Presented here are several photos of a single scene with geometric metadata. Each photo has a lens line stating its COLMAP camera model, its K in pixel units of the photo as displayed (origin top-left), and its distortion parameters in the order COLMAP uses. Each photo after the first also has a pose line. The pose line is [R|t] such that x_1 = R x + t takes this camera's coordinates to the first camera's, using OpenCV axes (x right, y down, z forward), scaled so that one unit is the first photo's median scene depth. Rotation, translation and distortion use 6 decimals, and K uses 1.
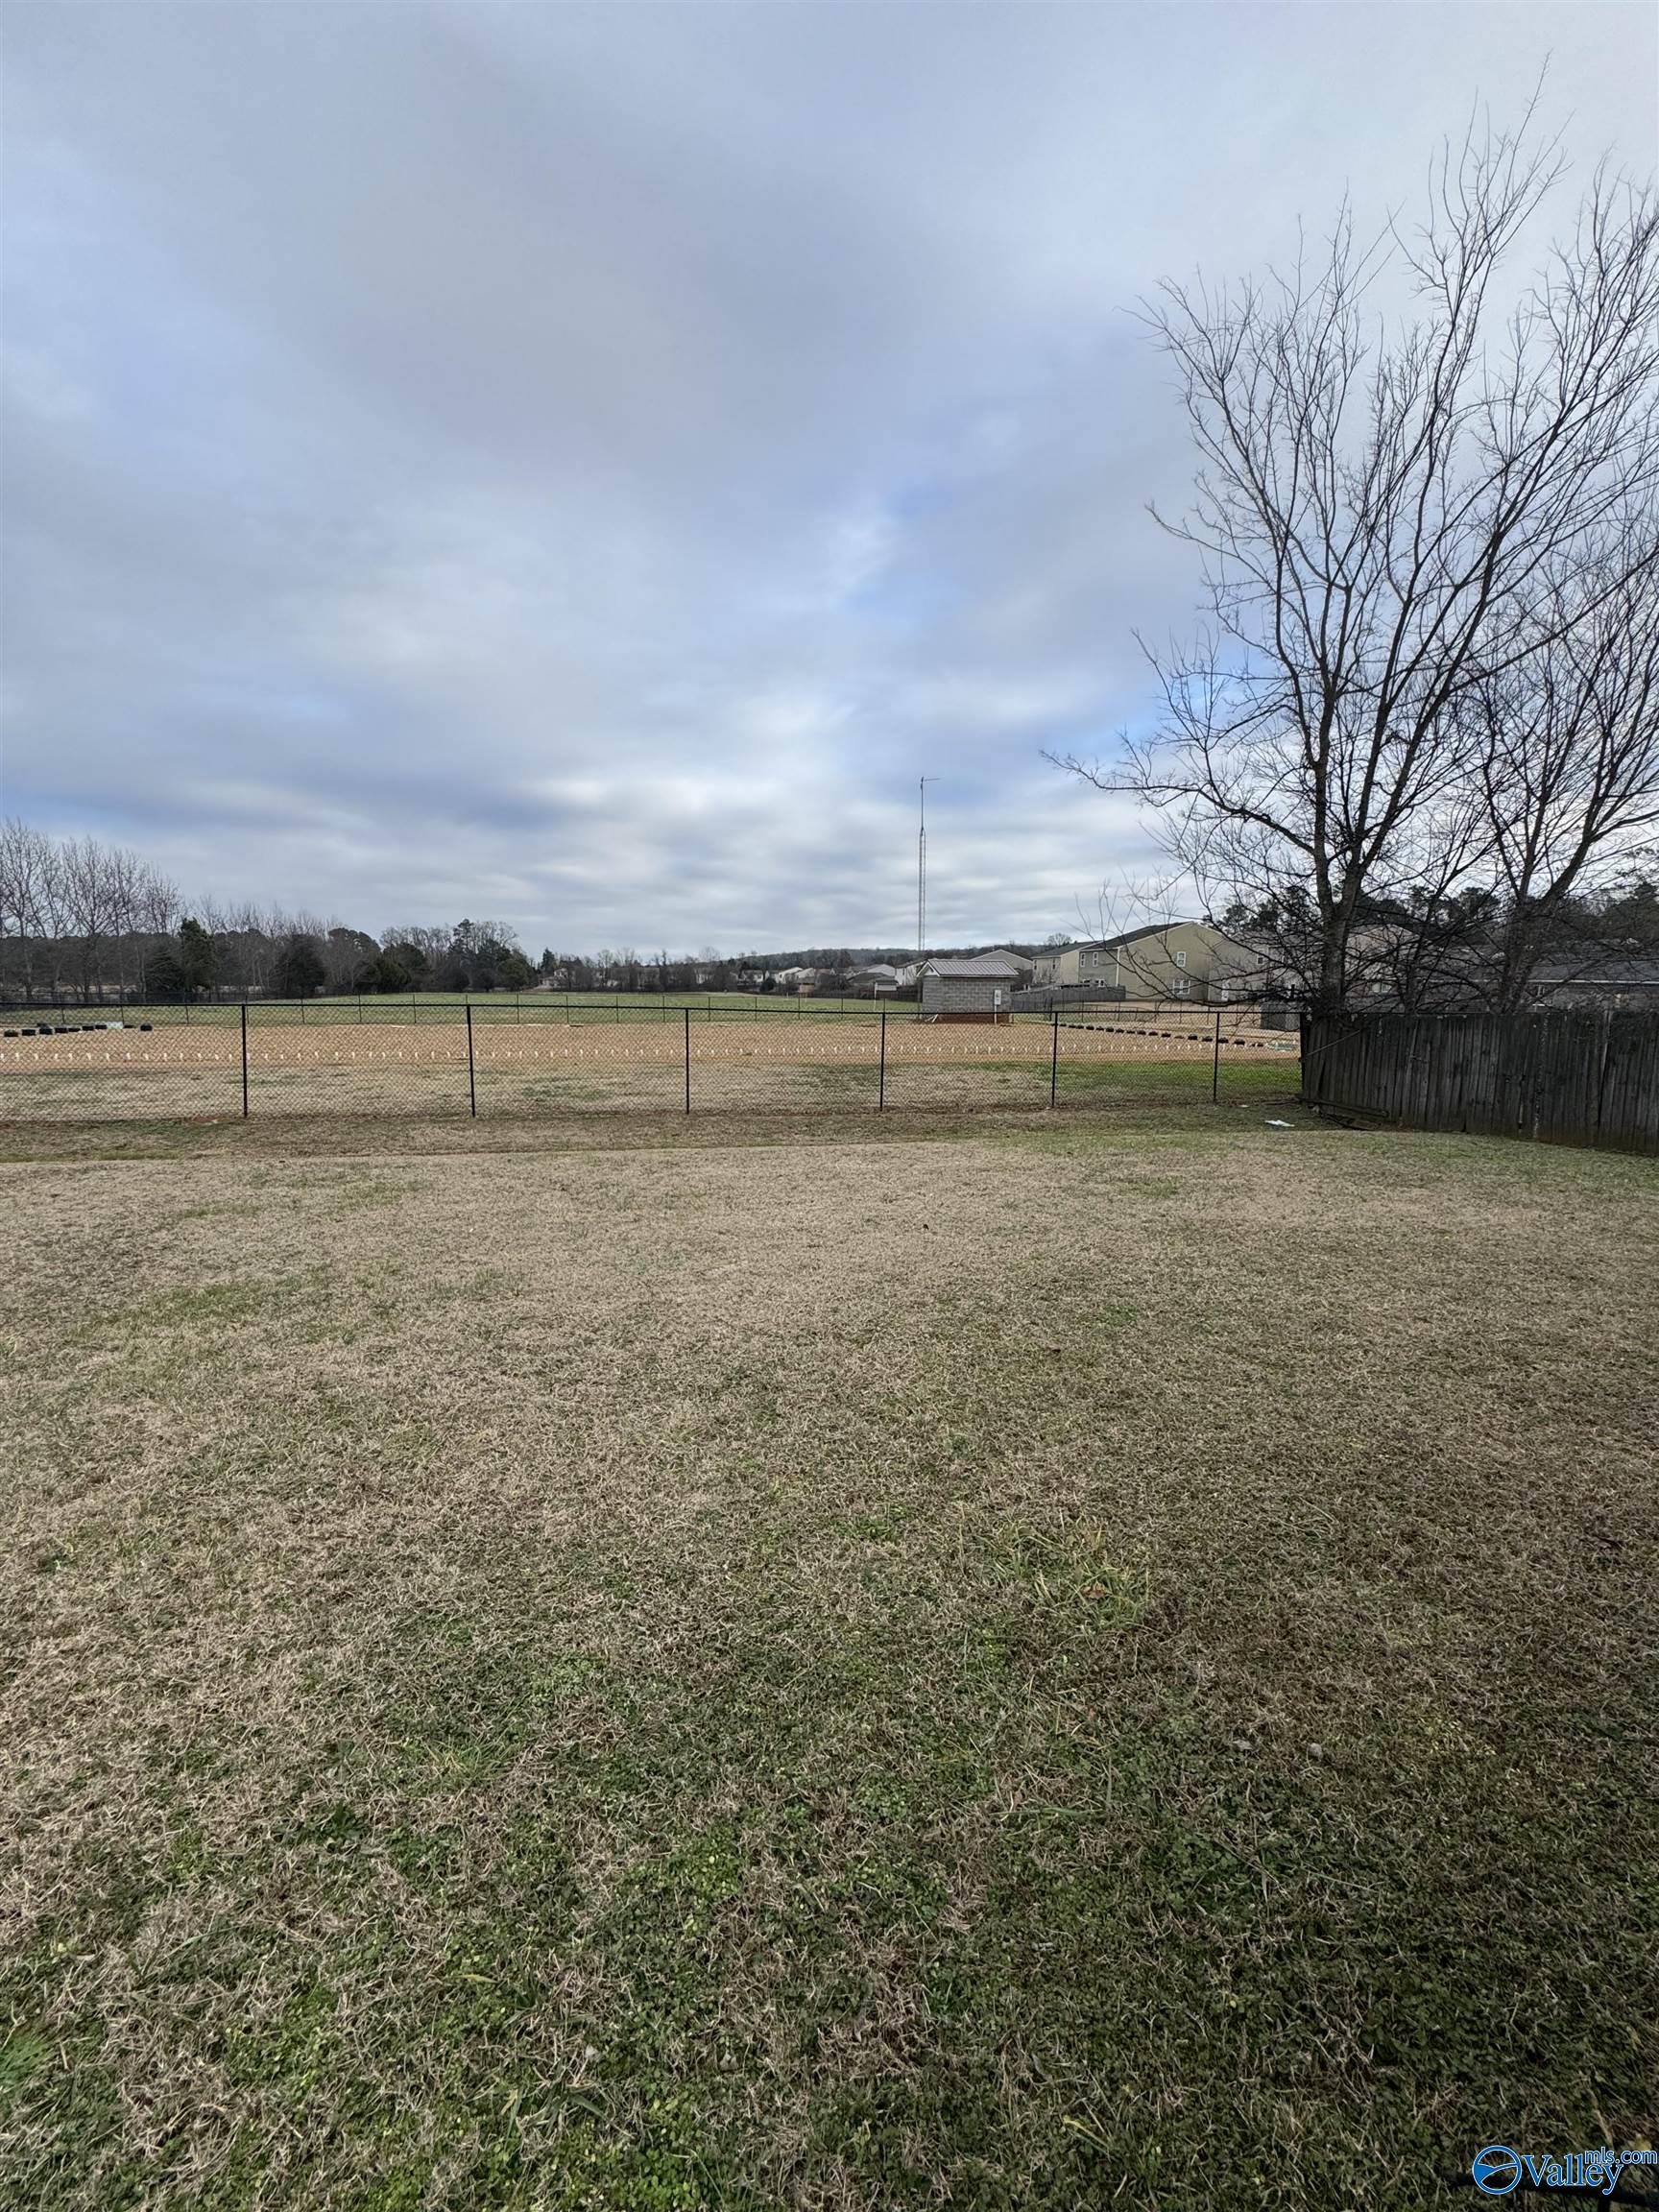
lens RADIAL K [[886.8, 0, 838.5], [0, 886.8, 1116.1], [0, 0, 1]] dist [0.000426, -0.000806]
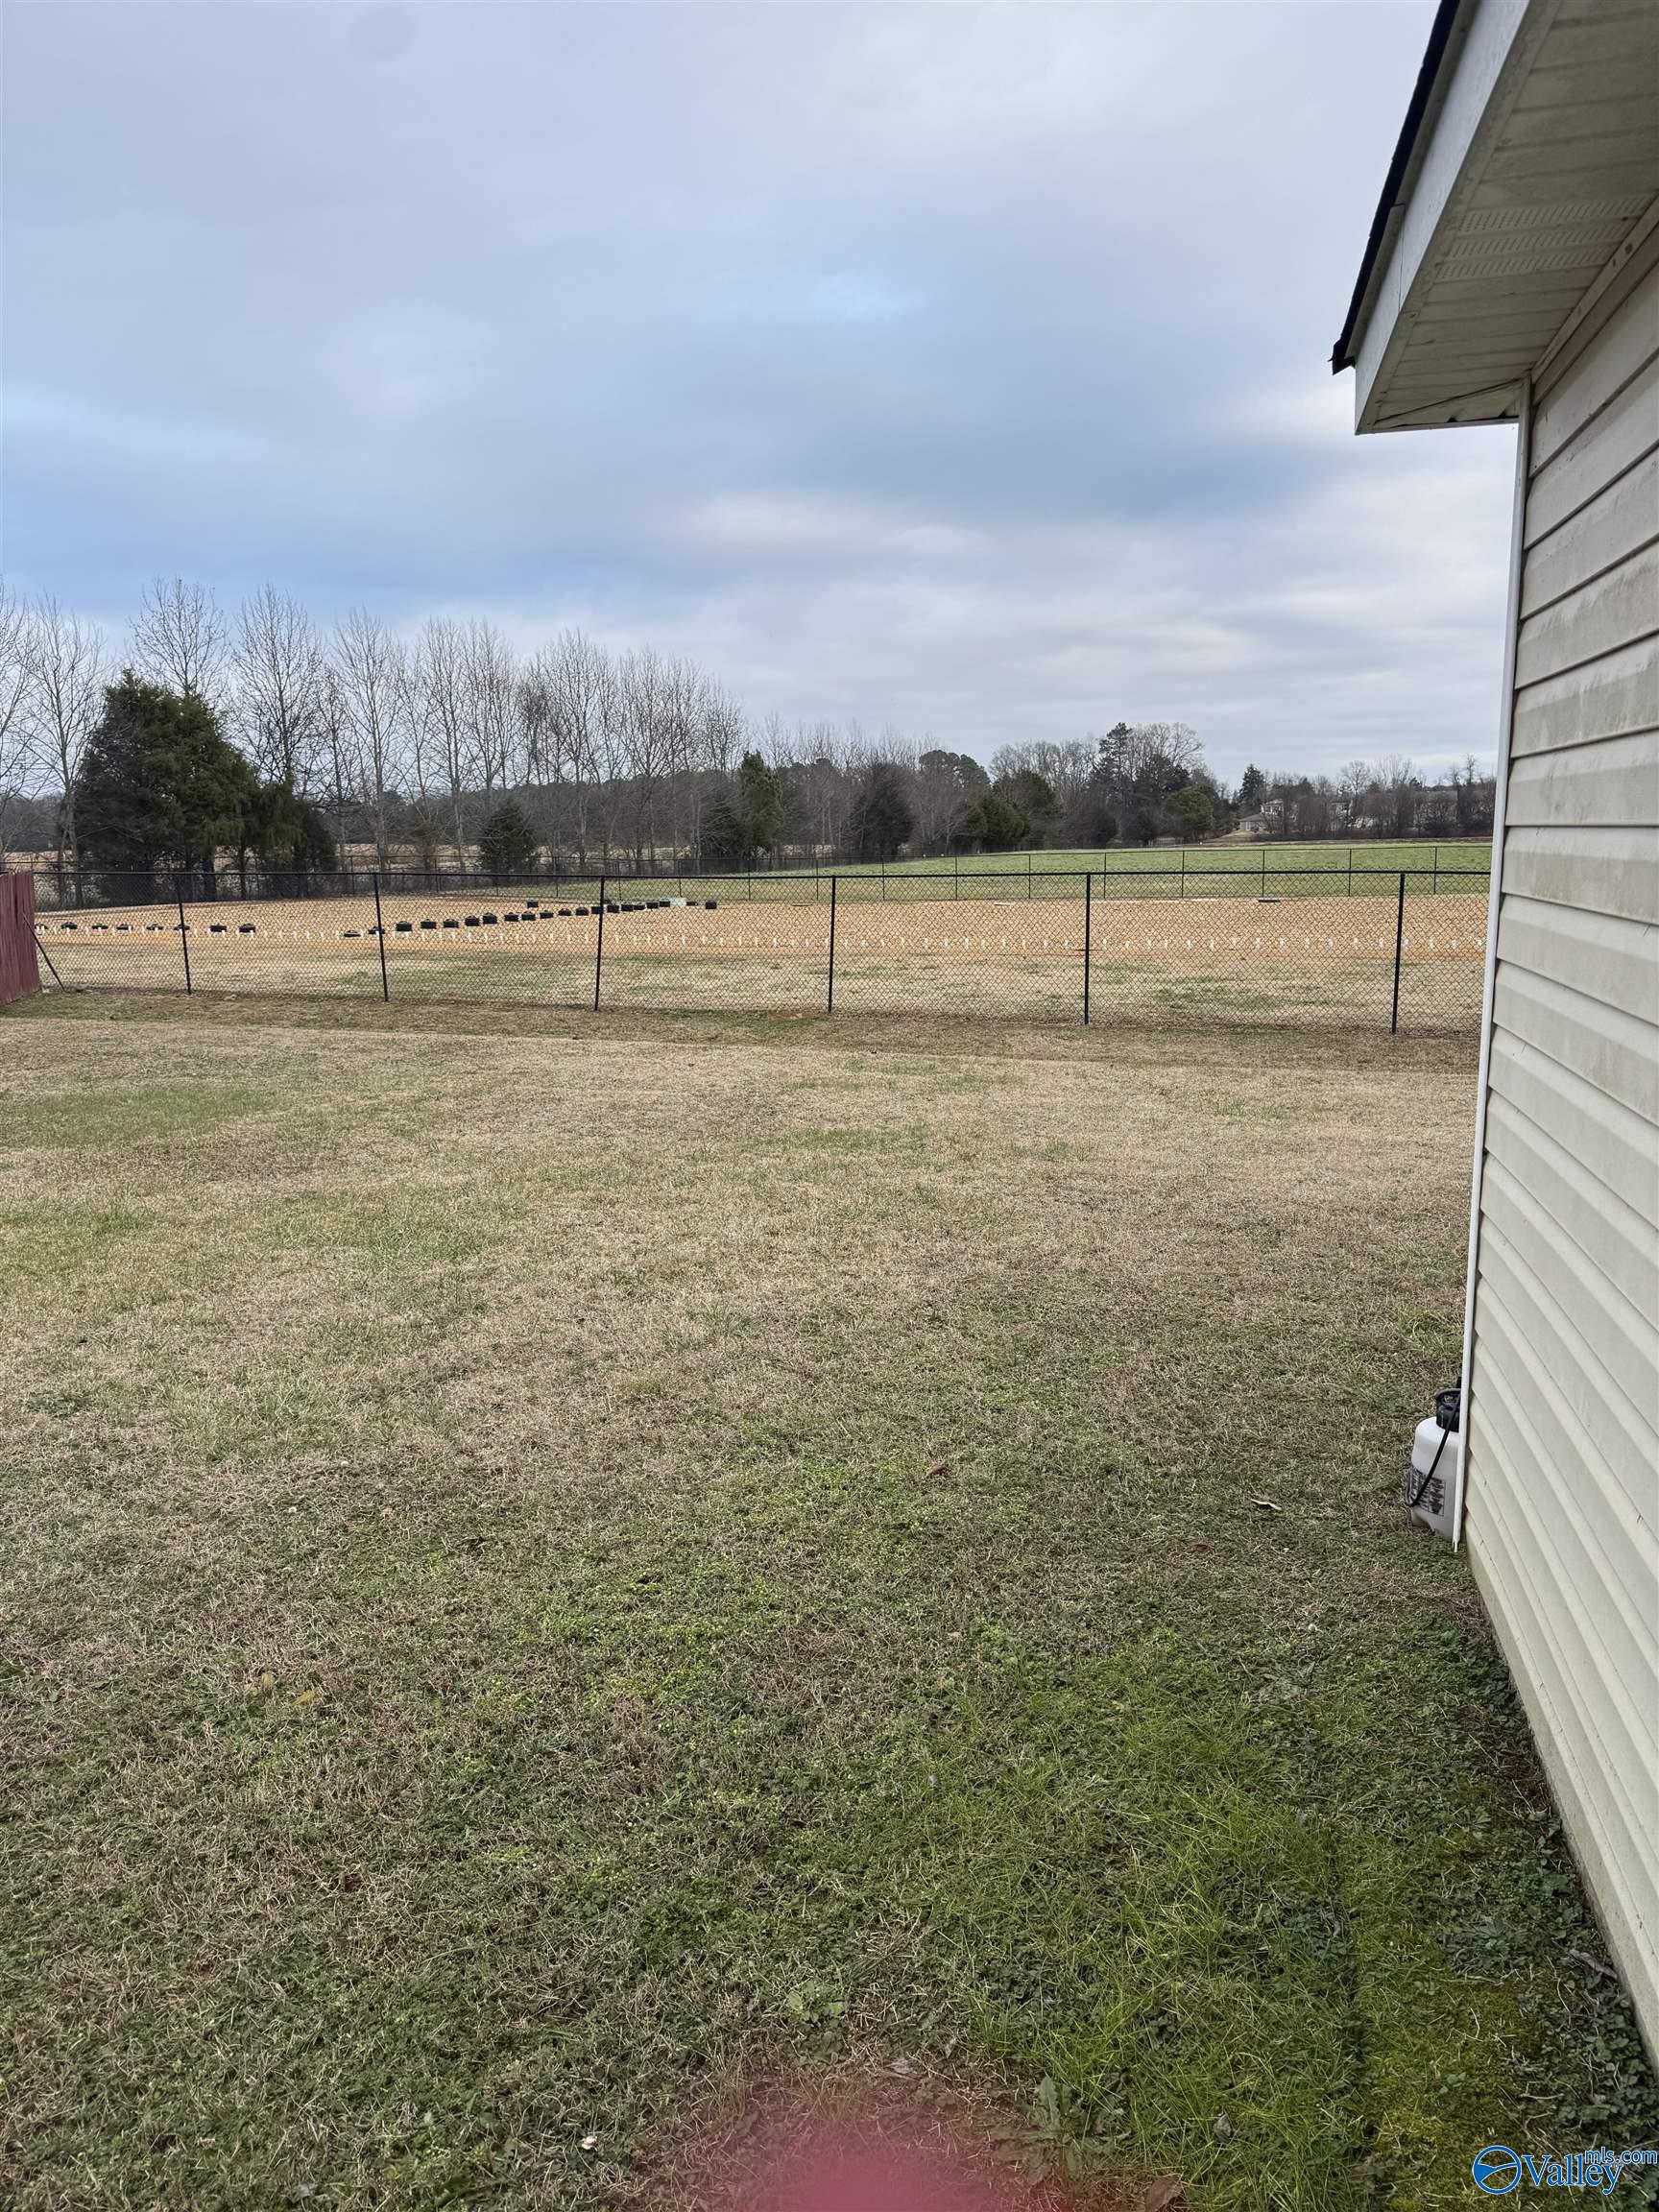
lens RADIAL K [[1560.8, 0, 829.7], [0, 1560.8, 1117.9], [0, 0, 1]] dist [0.058617, -0.071241]
pose [[0.841200, 0.072248, -0.535875, 0.083573], [-0.053063, 0.997280, 0.051160, 0.017232], [0.538114, -0.014600, 0.842746, -0.159653]]
